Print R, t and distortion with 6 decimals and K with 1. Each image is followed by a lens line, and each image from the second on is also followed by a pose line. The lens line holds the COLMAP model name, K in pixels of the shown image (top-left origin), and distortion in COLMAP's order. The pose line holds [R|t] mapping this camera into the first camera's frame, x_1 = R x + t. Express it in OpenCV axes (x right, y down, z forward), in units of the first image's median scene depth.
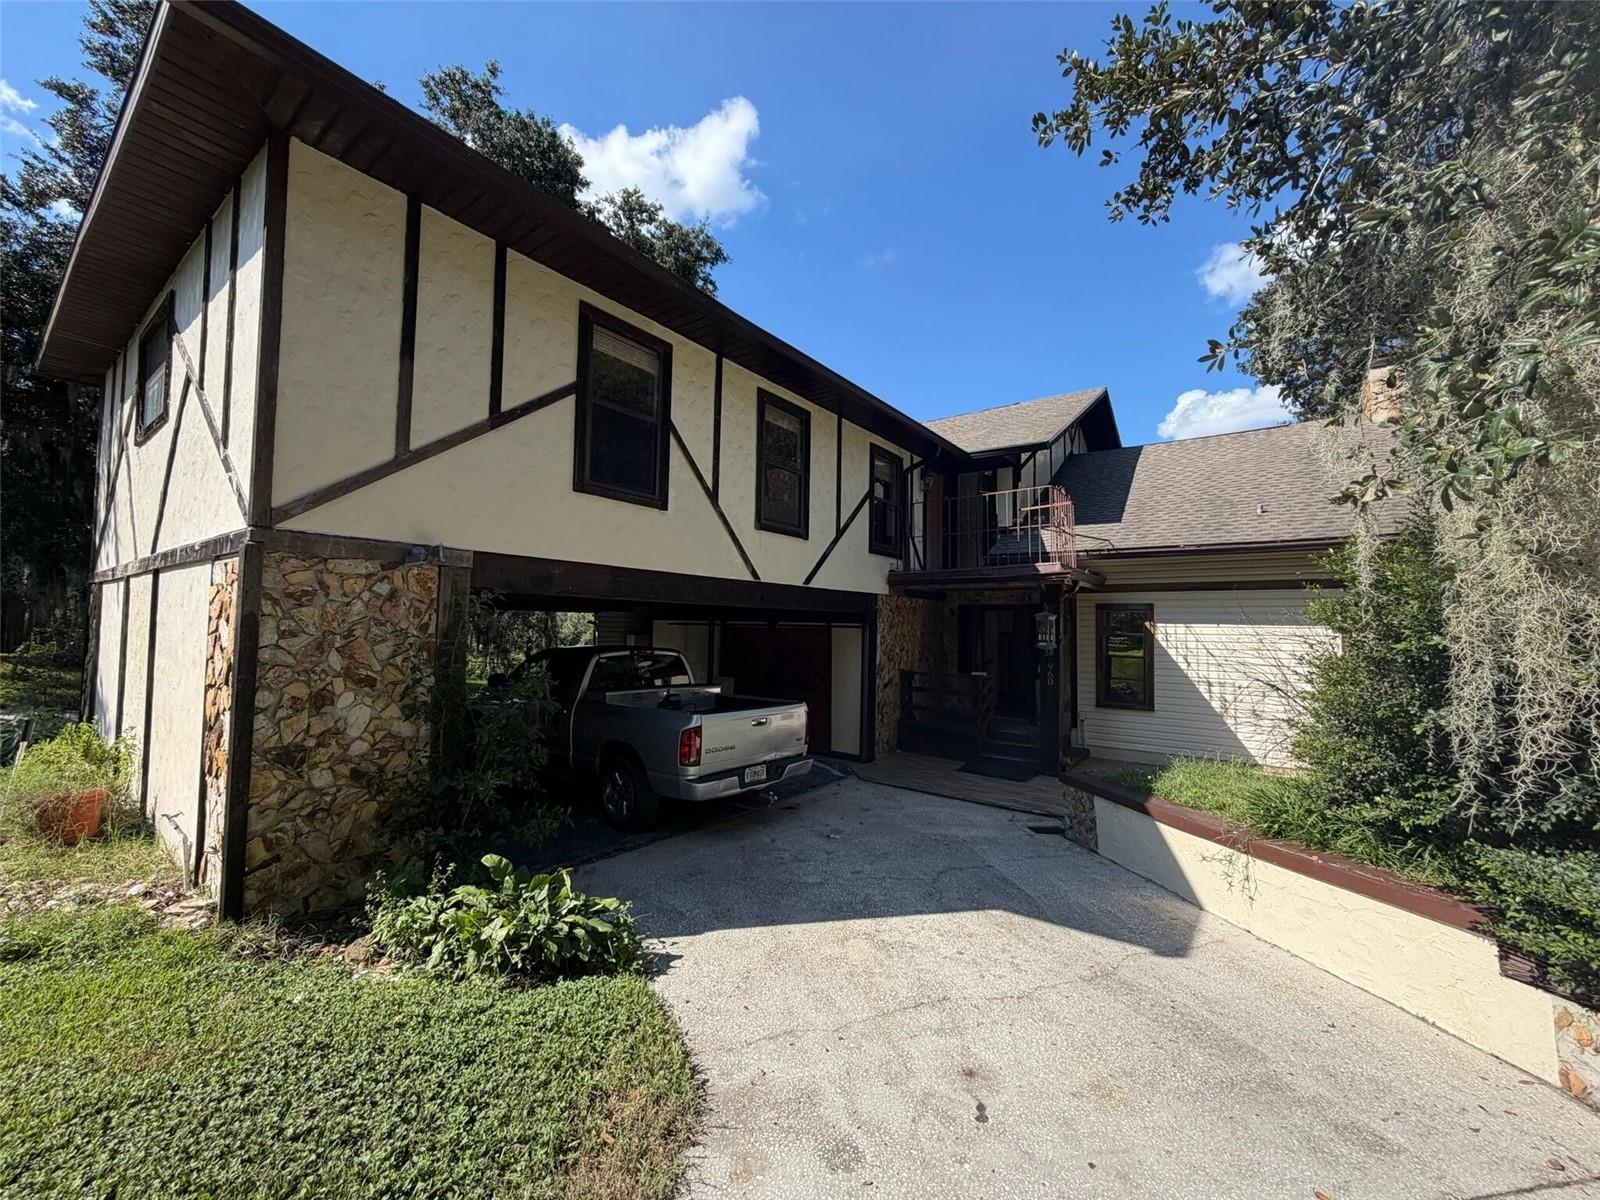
lens RADIAL K [[637.0, 0, 796.0], [0, 637.0, 604.8], [0, 0, 1]] dist [0.000473, -0.000027]
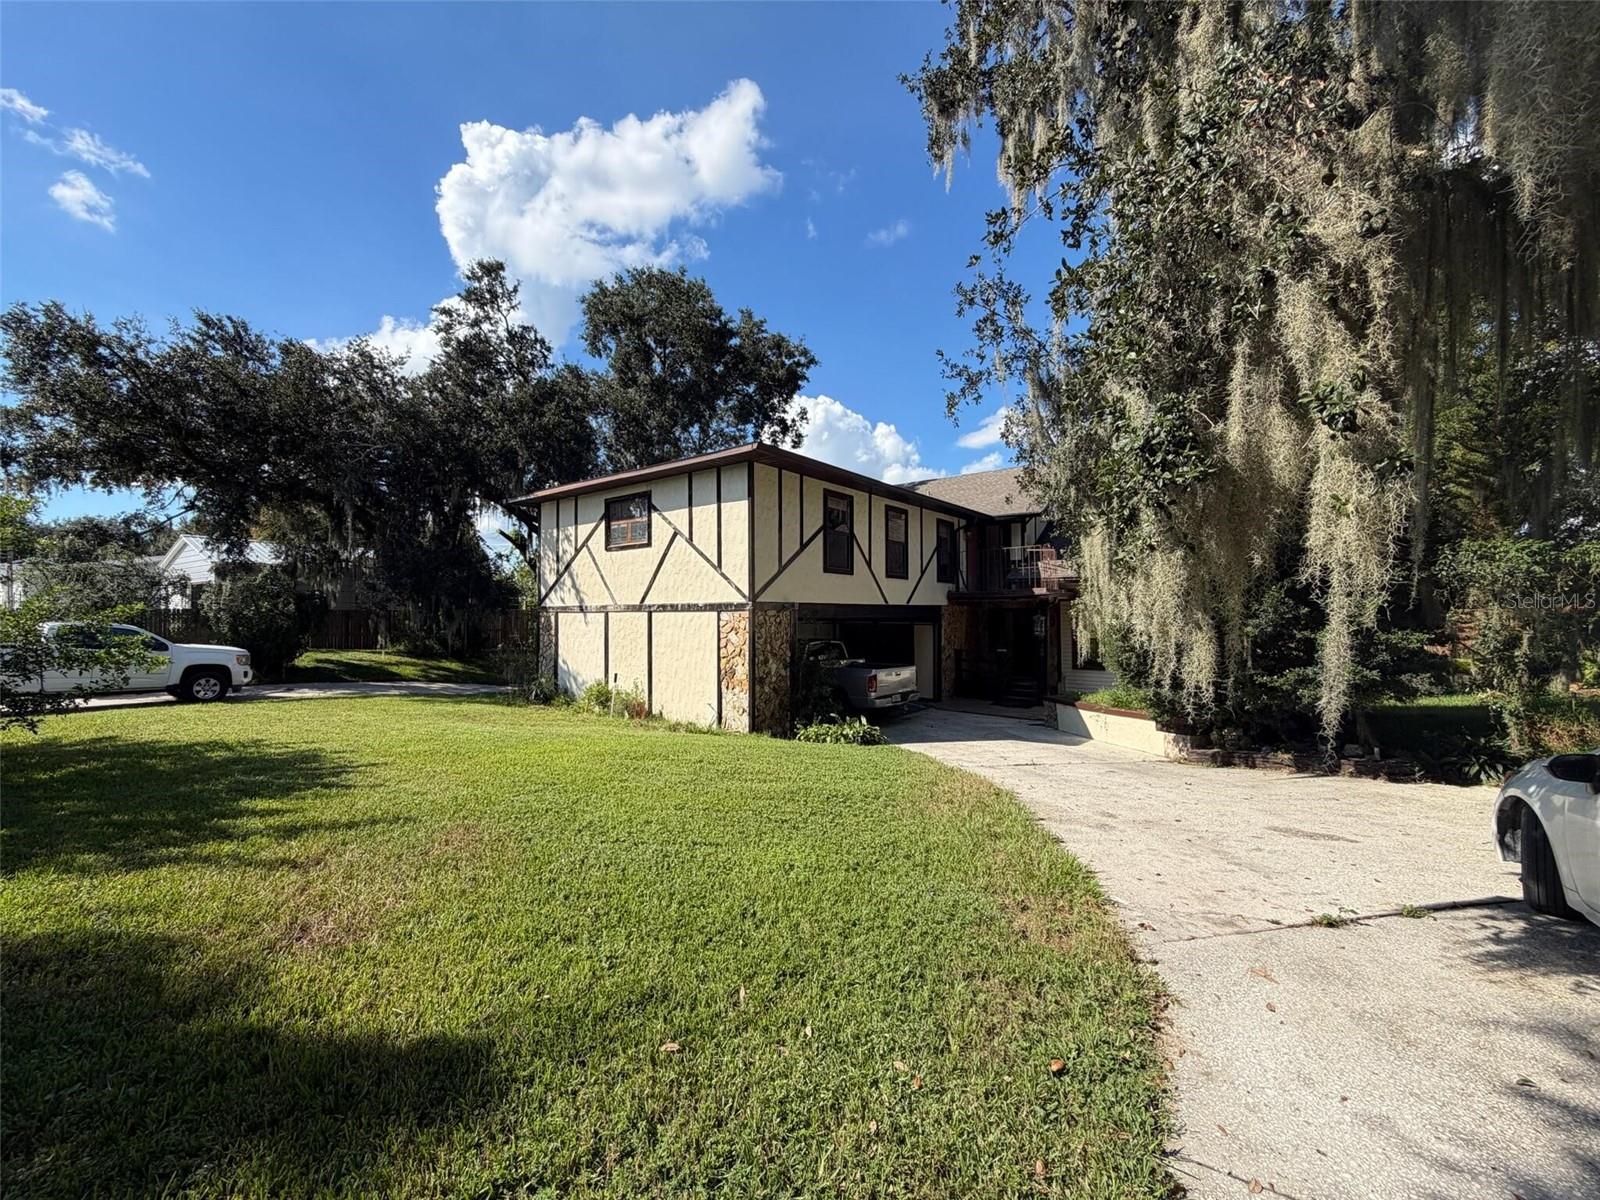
lens RADIAL K [[637.0, 0, 796.0], [0, 637.0, 604.8], [0, 0, 1]] dist [0.000473, -0.000027]
pose [[0.999370, -0.020461, -0.028997, -0.224143], [0.021128, 0.999515, 0.022881, -0.068231], [0.028515, -0.023480, 0.999318, -0.761983]]
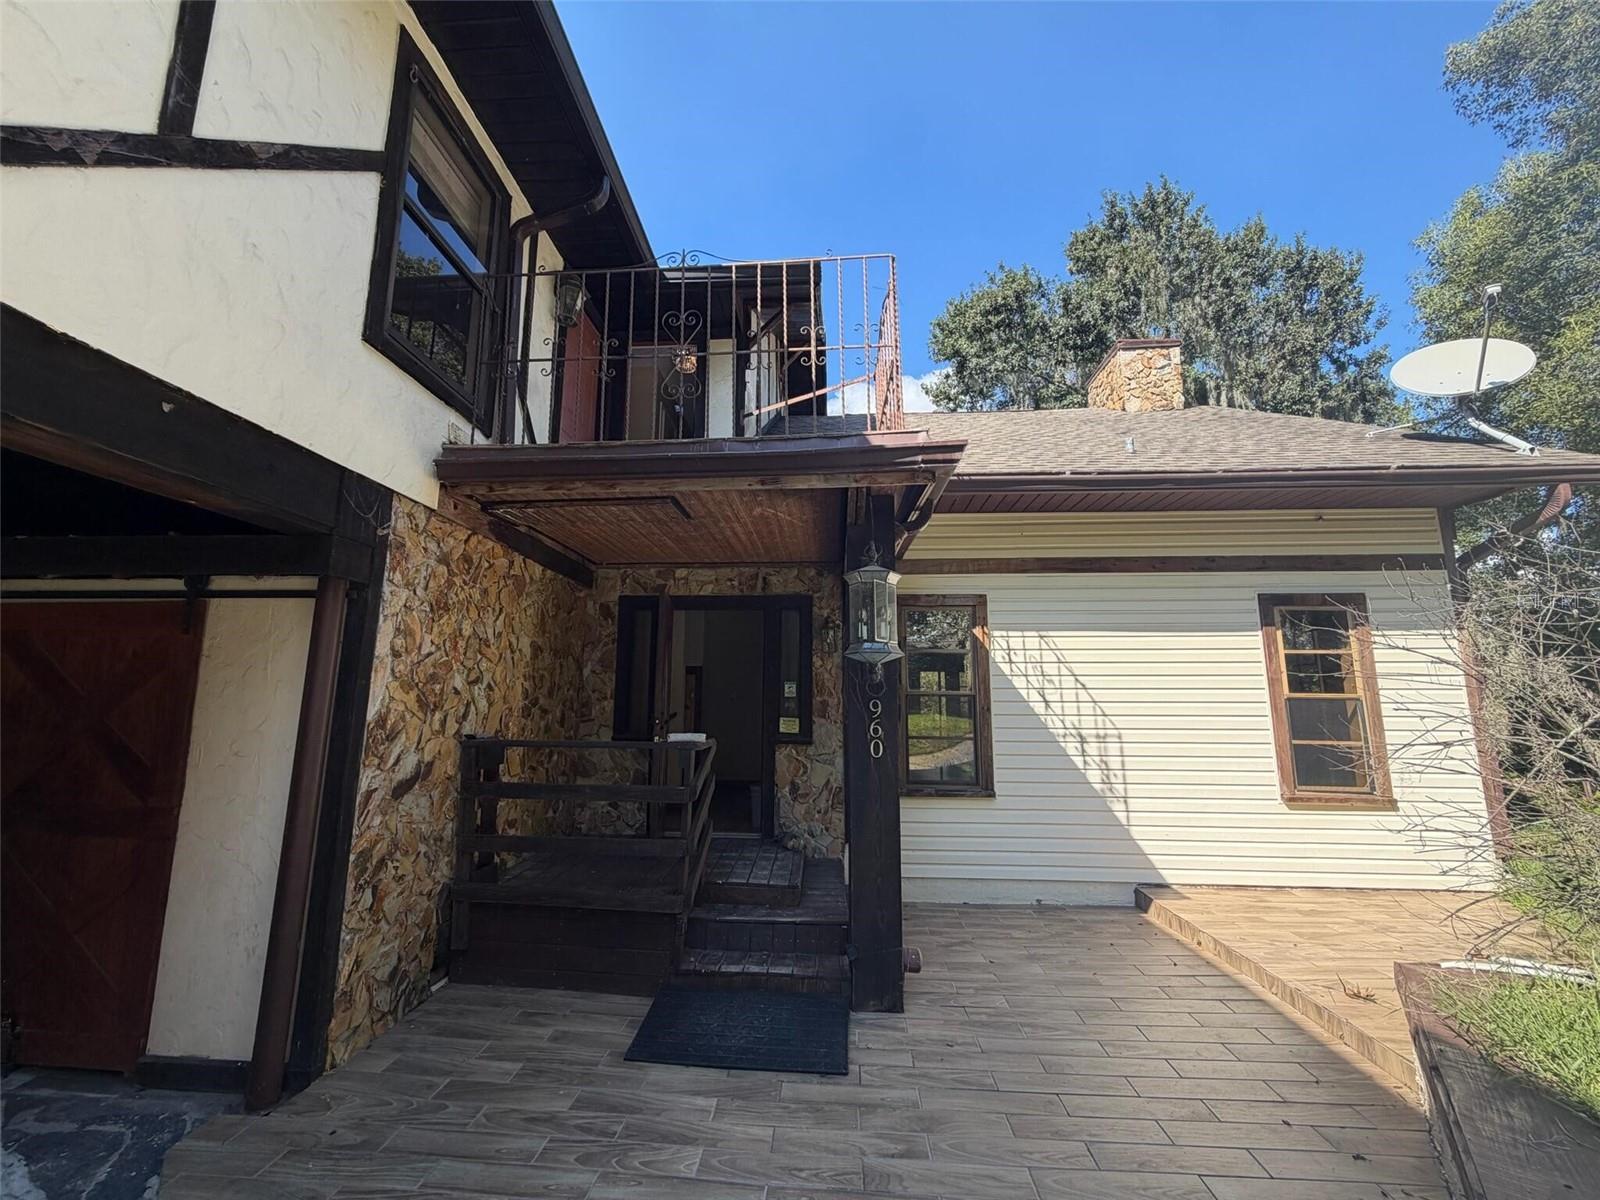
lens RADIAL K [[637.0, 0, 796.0], [0, 637.0, 604.8], [0, 0, 1]] dist [0.000473, -0.000027]
pose [[0.838132, 0.073819, 0.540449, 0.134261], [-0.010763, 0.992846, -0.118920, 0.076390], [-0.545361, 0.093854, 0.832930, 0.659160]]
